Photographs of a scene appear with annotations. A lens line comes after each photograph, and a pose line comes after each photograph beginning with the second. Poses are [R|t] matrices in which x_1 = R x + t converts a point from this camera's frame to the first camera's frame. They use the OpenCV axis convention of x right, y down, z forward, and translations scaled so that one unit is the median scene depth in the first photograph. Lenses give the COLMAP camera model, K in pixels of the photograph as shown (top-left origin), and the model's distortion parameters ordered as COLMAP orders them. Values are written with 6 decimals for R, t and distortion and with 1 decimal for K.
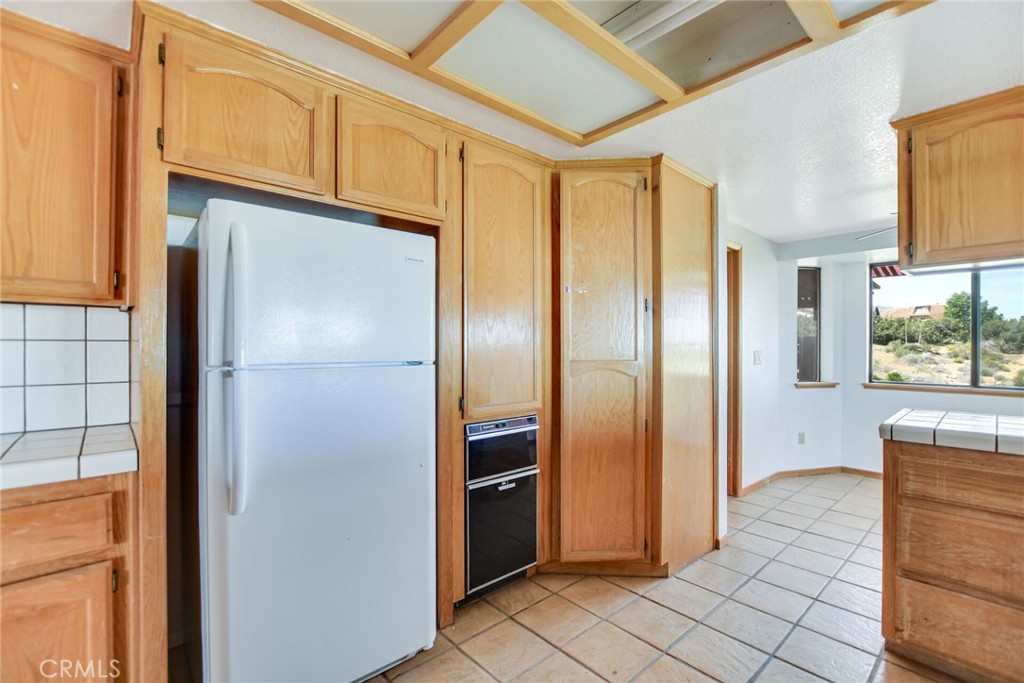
lens RADIAL K [[454.8, 0, 509.5], [0, 454.8, 344.5], [0, 0, 1]] dist [-0.016902, 0.002240]
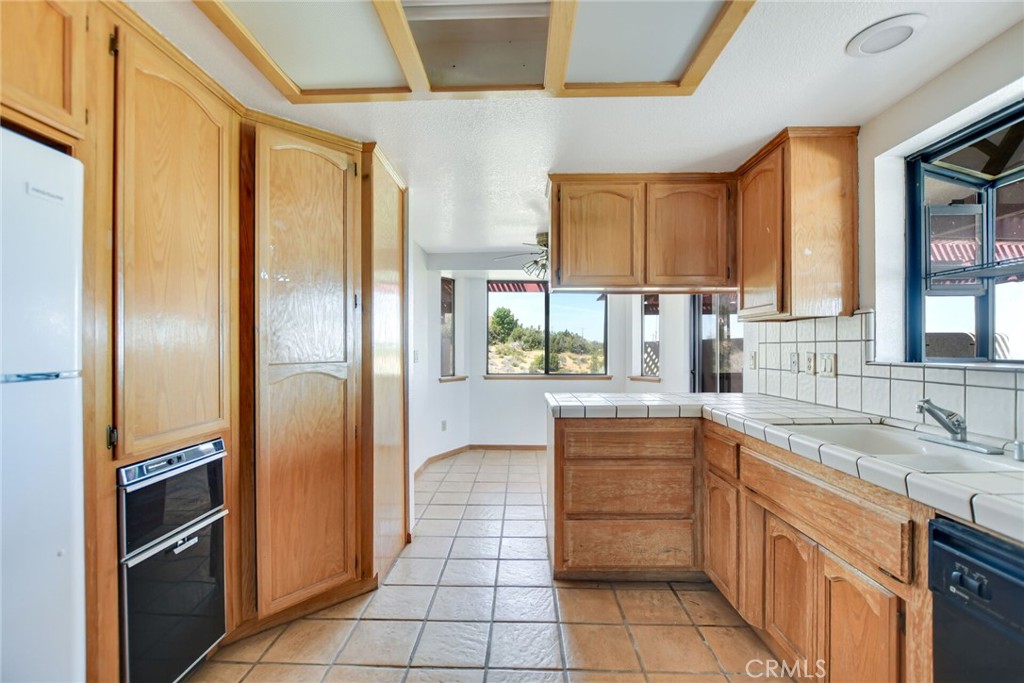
lens RADIAL K [[454.8, 0, 509.0], [0, 454.8, 344.3], [0, 0, 1]] dist [-0.016902, 0.002240]
pose [[0.688771, 0.001530, 0.724978, -0.165239], [-0.001278, 0.999999, -0.000896, 0.000793], [-0.724978, -0.000309, 0.688772, 0.154428]]
